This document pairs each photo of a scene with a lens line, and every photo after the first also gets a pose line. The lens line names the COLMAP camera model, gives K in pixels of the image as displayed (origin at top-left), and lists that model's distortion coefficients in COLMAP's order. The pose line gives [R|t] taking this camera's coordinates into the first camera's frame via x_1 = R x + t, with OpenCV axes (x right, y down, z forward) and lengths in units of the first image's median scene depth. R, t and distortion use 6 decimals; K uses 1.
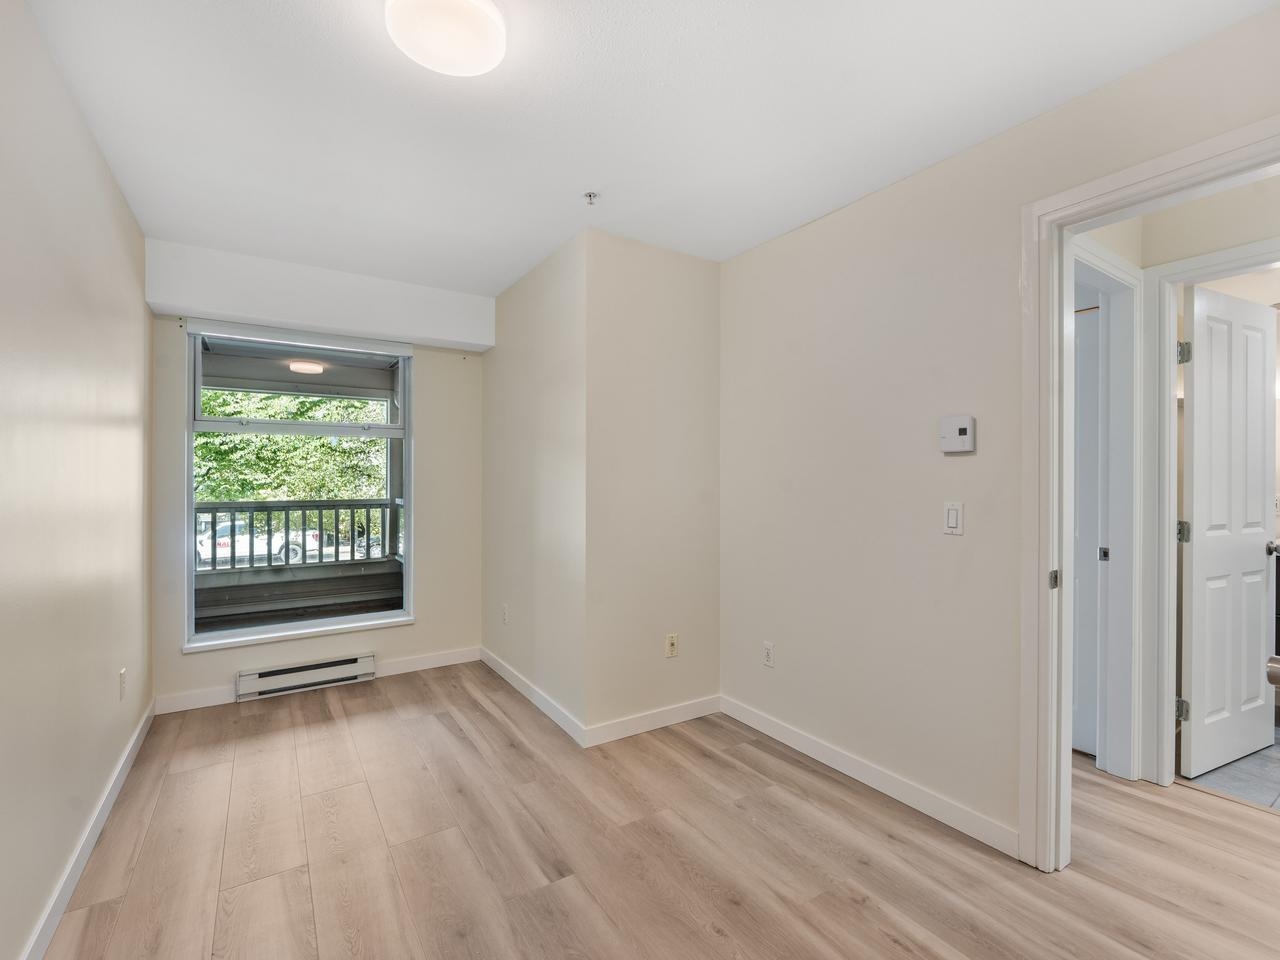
lens RADIAL K [[581.6, 0, 634.5], [0, 581.6, 475.8], [0, 0, 1]] dist [-0.002775, -0.000752]
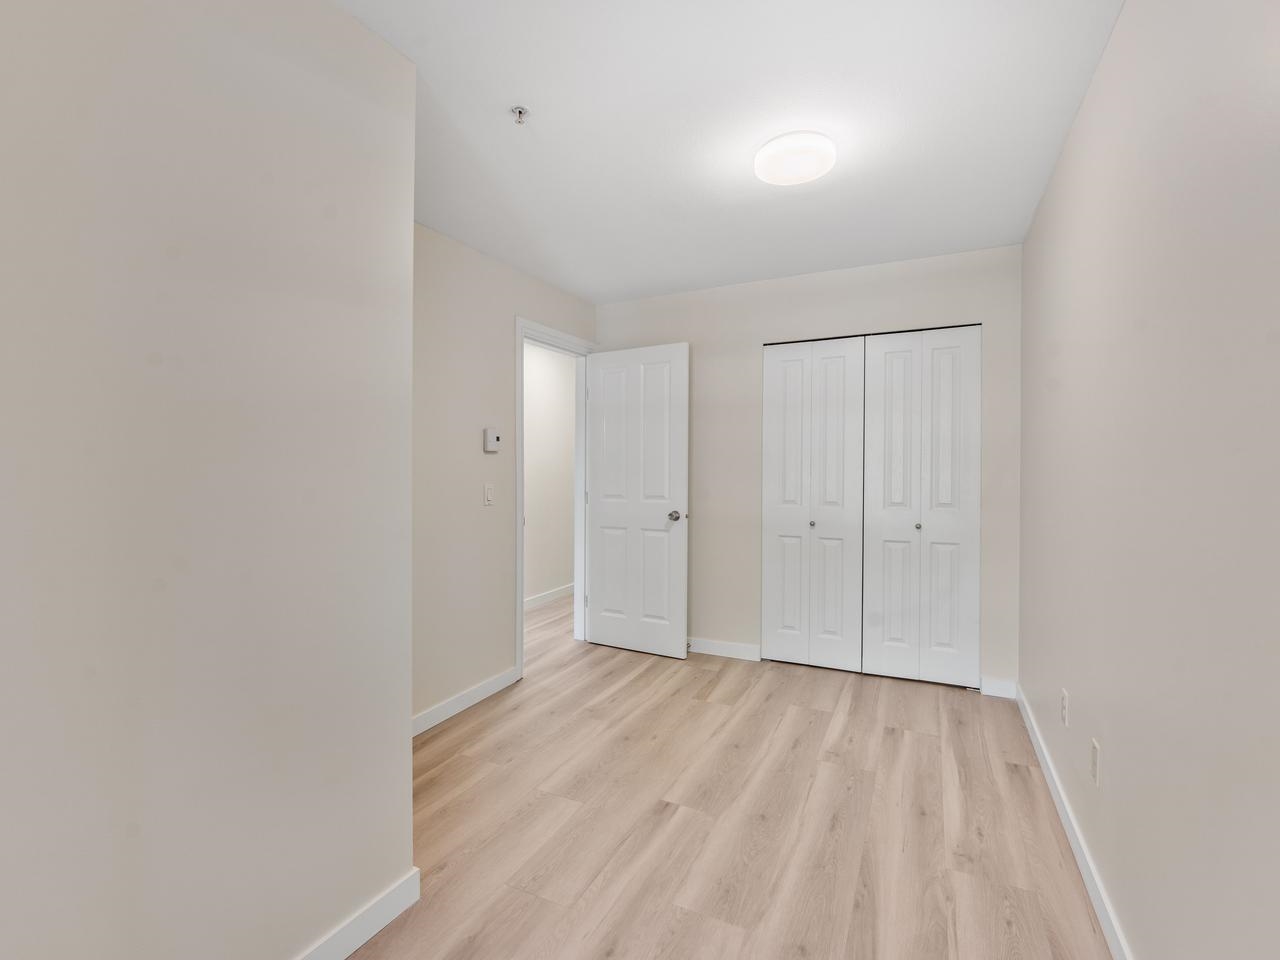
lens RADIAL K [[581.6, 0, 634.3], [0, 581.6, 475.4], [0, 0, 1]] dist [-0.002775, -0.000752]
pose [[-0.508457, -0.007156, 0.861058, -1.075344], [0.008139, 0.999881, 0.013116, 0.006384], [-0.861049, 0.013677, -0.508338, 1.612550]]
